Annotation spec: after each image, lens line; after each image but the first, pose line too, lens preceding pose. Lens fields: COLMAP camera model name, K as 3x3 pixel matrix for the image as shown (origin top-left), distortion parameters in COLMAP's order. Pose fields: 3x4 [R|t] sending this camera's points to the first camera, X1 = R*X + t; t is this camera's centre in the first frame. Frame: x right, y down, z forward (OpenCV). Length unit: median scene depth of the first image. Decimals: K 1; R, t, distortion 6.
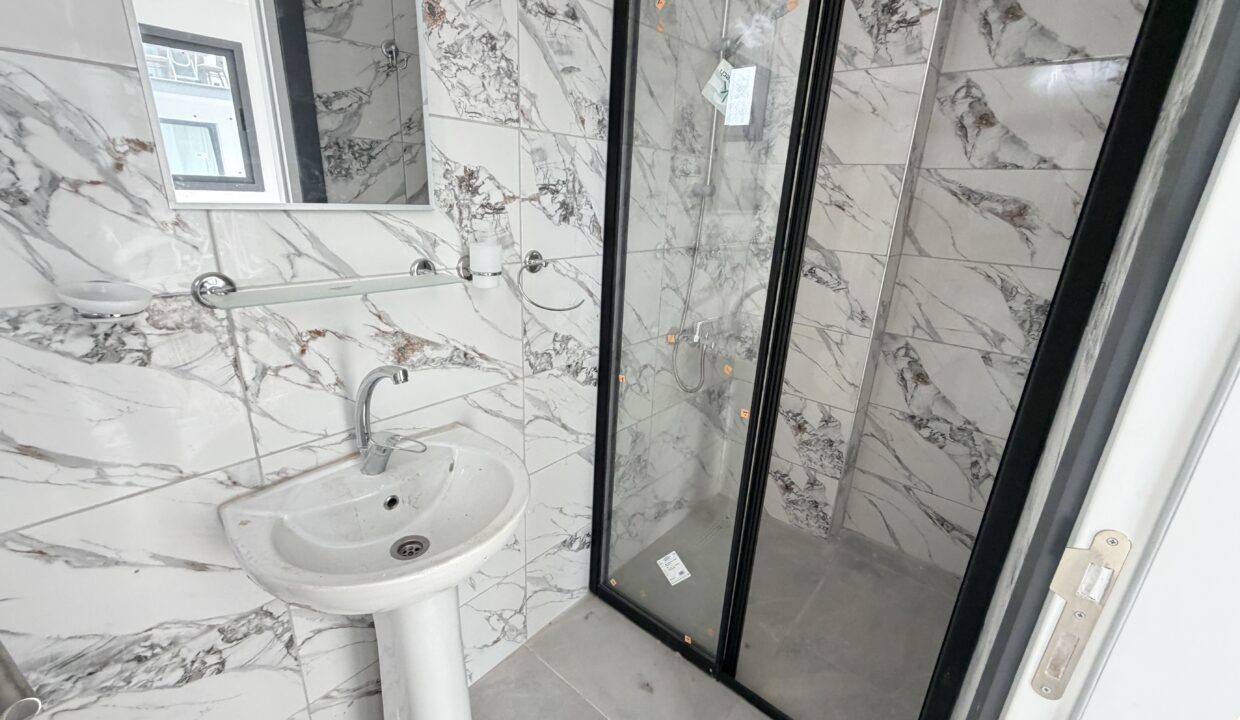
lens RADIAL K [[509.7, 0, 619.1], [0, 509.7, 363.6], [0, 0, 1]] dist [0.001049, -0.000093]
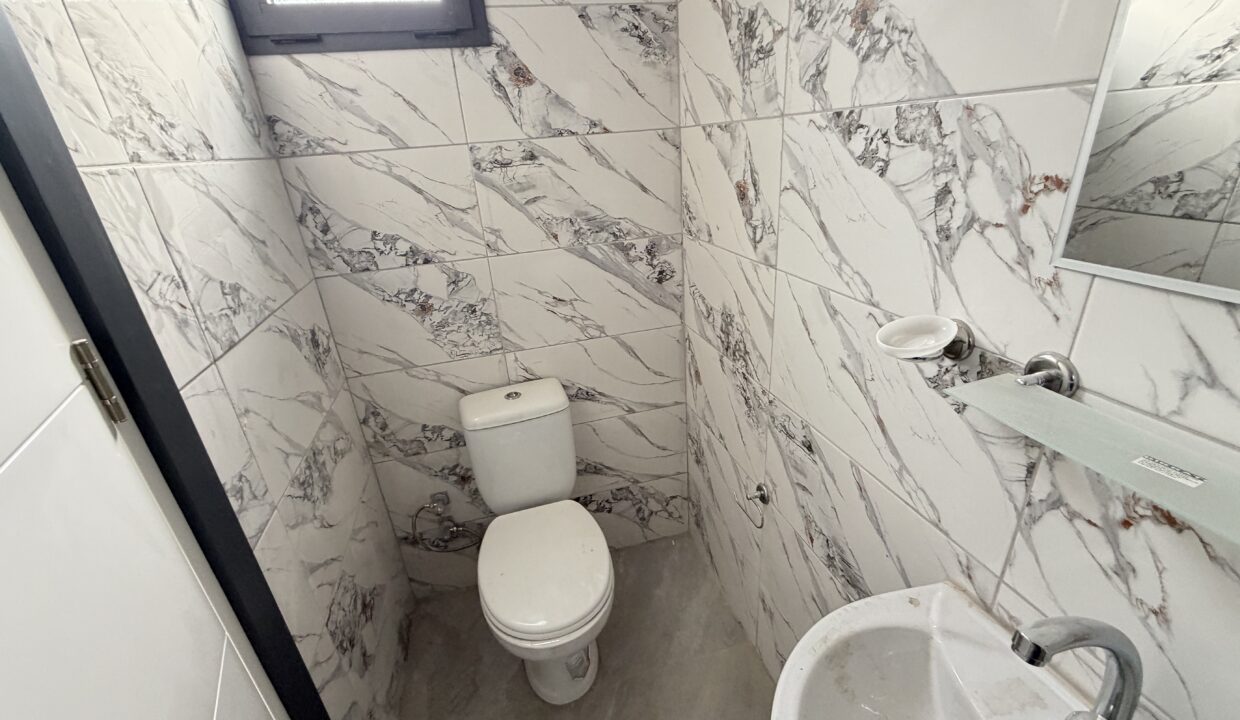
lens RADIAL K [[509.7, 0, 621.4], [0, 509.7, 363.0], [0, 0, 1]] dist [0.001049, -0.000093]
pose [[-0.571776, 0.324522, -0.753497, 0.069498], [-0.221223, 0.823432, 0.522513, -0.284695], [0.790021, 0.465451, -0.399027, 0.563427]]
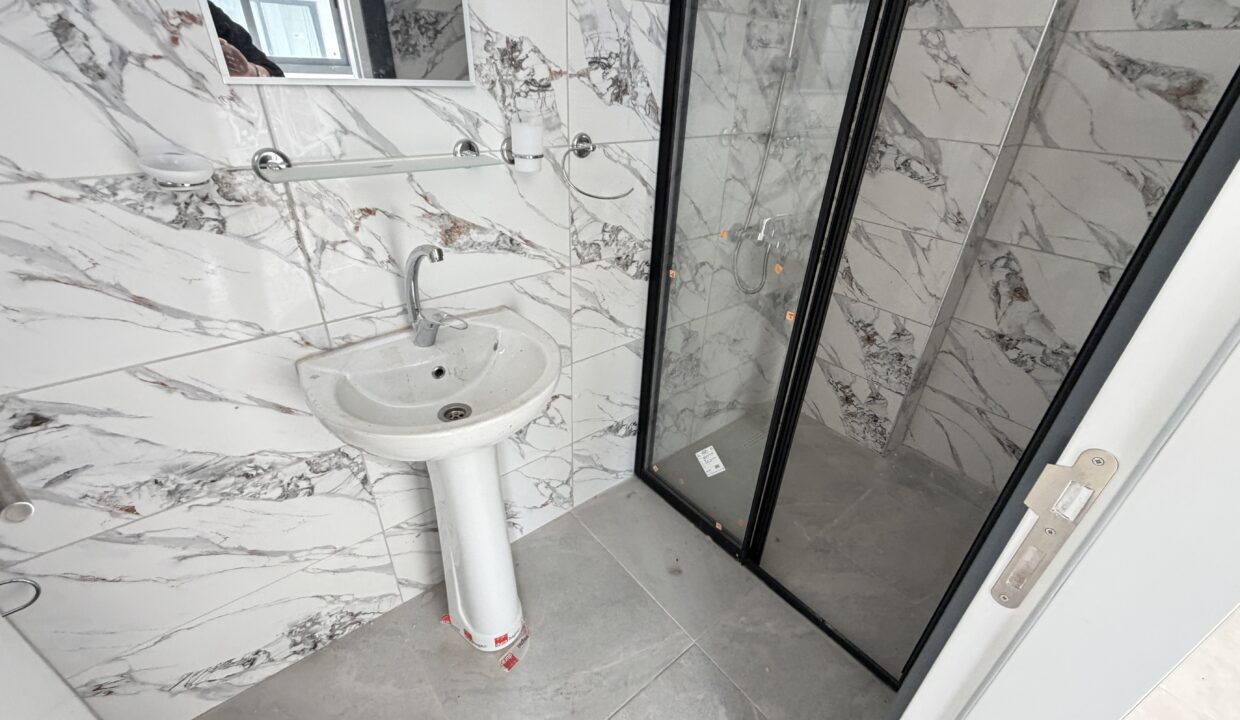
lens RADIAL K [[509.7, 0, 620.3], [0, 509.7, 364.2], [0, 0, 1]] dist [0.001049, -0.000093]
pose [[0.984101, 0.080594, -0.158271, 0.101621], [-0.048664, 0.979371, 0.196123, 0.015359], [0.170812, -0.185303, 0.967722, -0.003466]]
